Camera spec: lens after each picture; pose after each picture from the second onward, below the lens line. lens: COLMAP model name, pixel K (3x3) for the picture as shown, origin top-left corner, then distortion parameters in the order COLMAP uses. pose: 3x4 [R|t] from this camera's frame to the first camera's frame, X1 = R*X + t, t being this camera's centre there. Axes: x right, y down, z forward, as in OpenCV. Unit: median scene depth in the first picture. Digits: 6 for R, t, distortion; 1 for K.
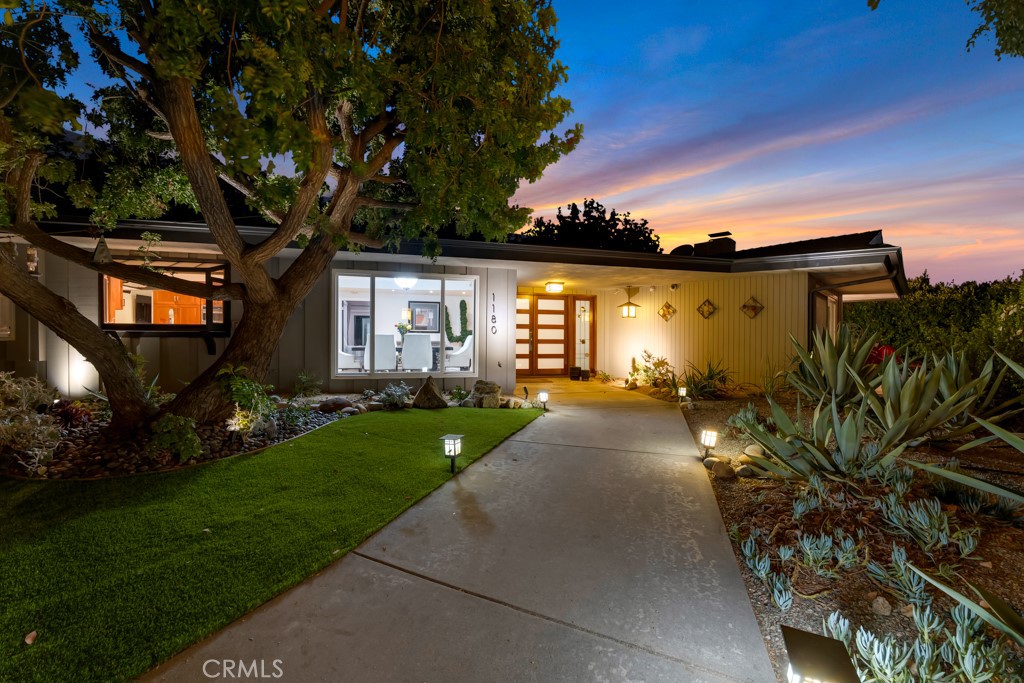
lens RADIAL K [[417.2, 0, 511.3], [0, 417.2, 342.7], [0, 0, 1]] dist [-0.008993, 0.000444]
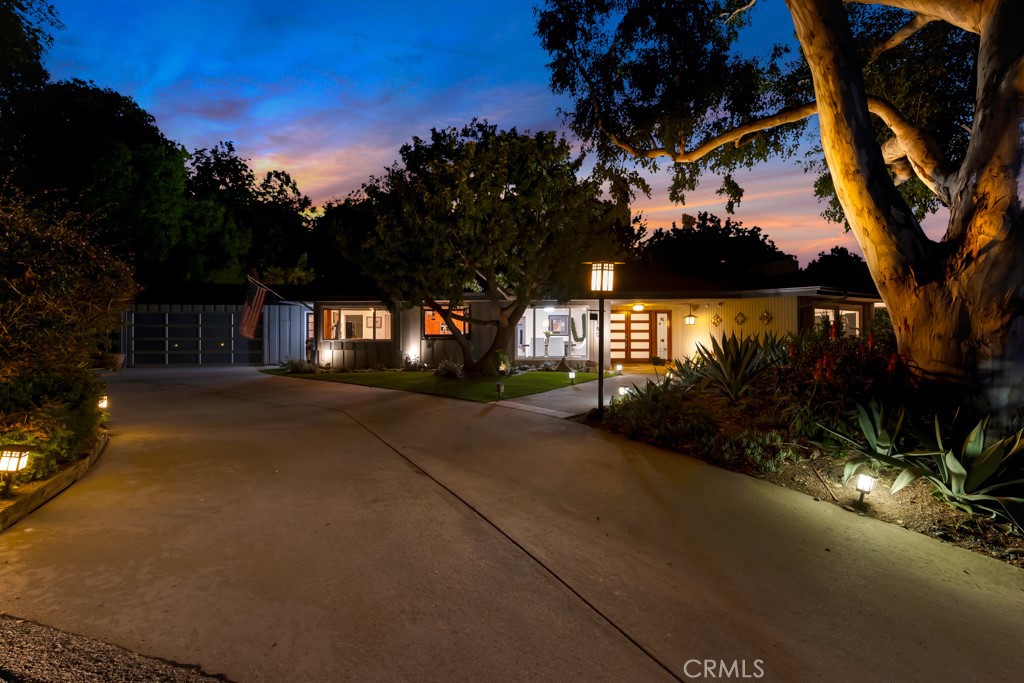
lens RADIAL K [[417.2, 0, 512.0], [0, 417.2, 341.2], [0, 0, 1]] dist [-0.008993, 0.000444]
pose [[0.952590, -0.008552, -0.304137, 0.114399], [0.007132, 0.999958, -0.005777, 0.005003], [0.304174, 0.003334, 0.952611, -0.626838]]
